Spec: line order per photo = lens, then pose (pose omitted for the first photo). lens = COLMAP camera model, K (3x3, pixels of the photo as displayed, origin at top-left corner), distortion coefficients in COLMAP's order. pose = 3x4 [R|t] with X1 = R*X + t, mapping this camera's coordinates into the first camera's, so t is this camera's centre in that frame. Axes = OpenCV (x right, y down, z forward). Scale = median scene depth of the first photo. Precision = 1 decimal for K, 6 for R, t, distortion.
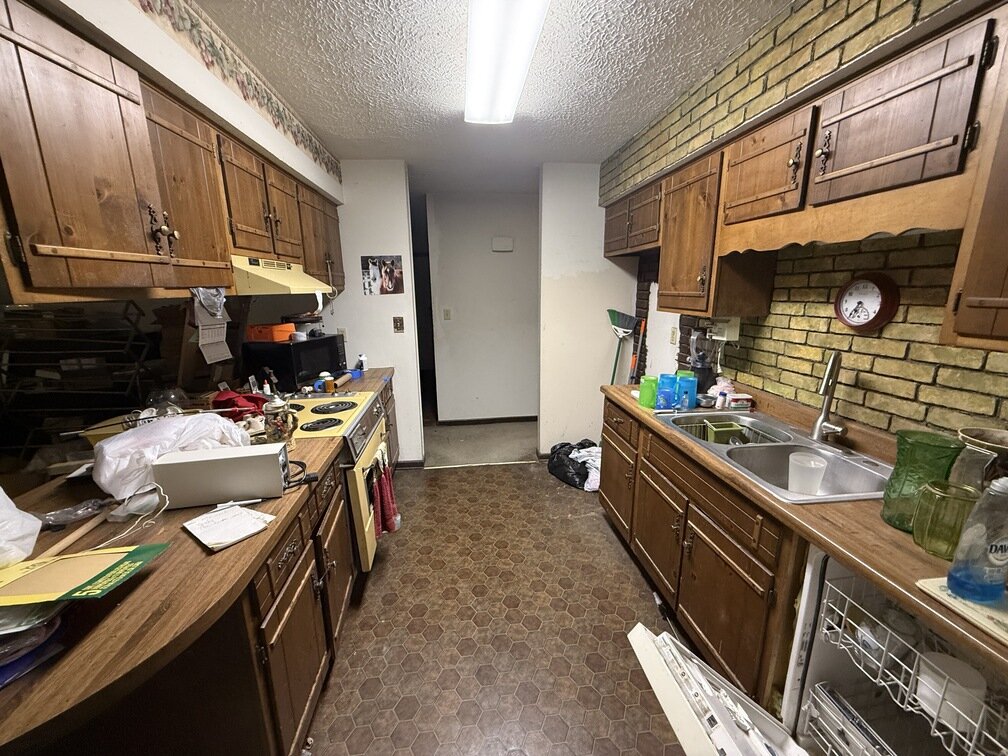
lens RADIAL K [[397.8, 0, 500.9], [0, 397.8, 376.7], [0, 0, 1]] dist [-0.000349, 0.000446]
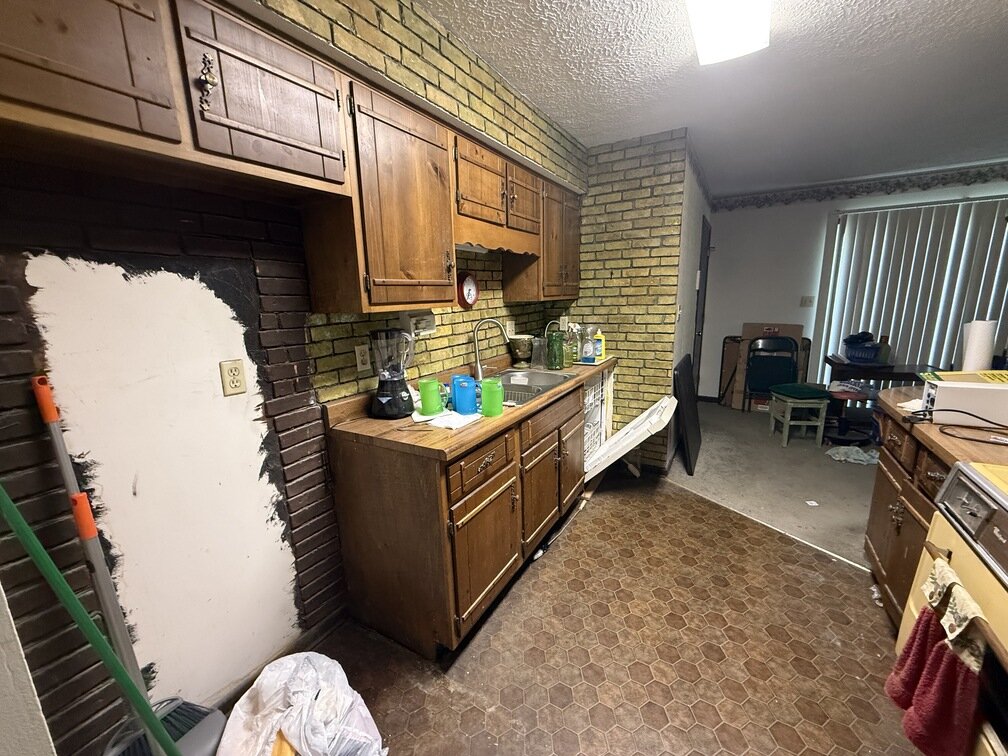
lens RADIAL K [[397.8, 0, 502.0], [0, 397.8, 376.5], [0, 0, 1]] dist [-0.000349, 0.000446]
pose [[-0.793716, -0.087513, 0.601960, -0.100690], [0.171575, 0.917206, 0.359575, -0.208876], [-0.583589, 0.388682, -0.712986, 1.095573]]
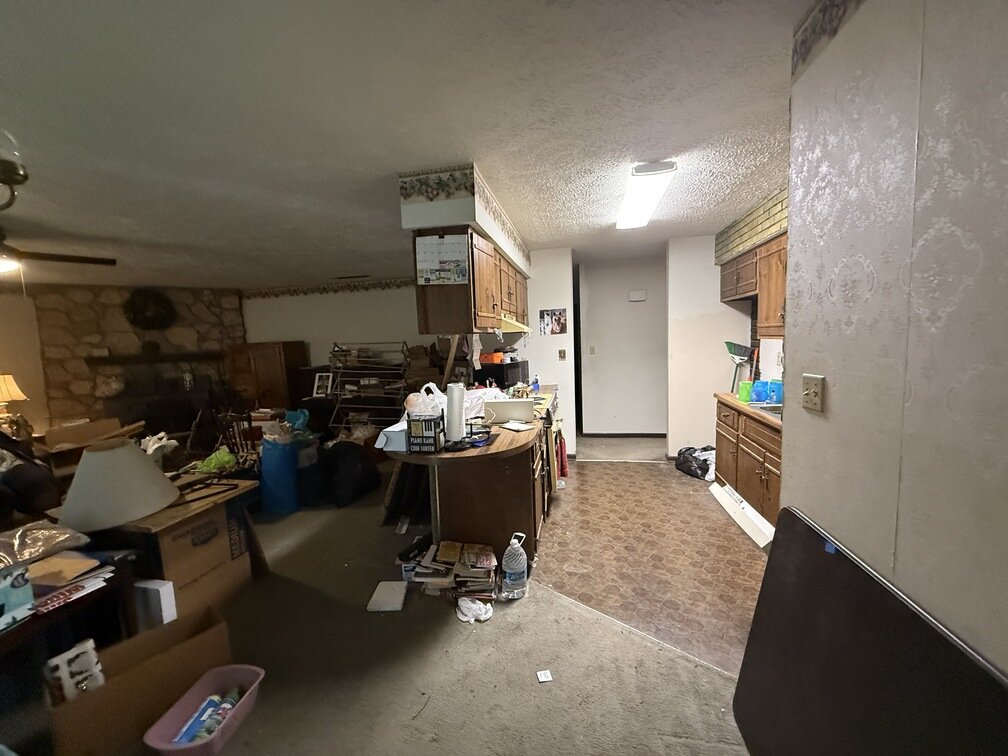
lens RADIAL K [[397.8, 0, 499.9], [0, 397.8, 376.8], [0, 0, 1]] dist [-0.000349, 0.000446]
pose [[0.950554, 0.005019, -0.310519, -0.023599], [-0.041036, 0.993132, -0.109567, 0.125560], [0.307836, 0.116891, 0.944232, -0.460990]]
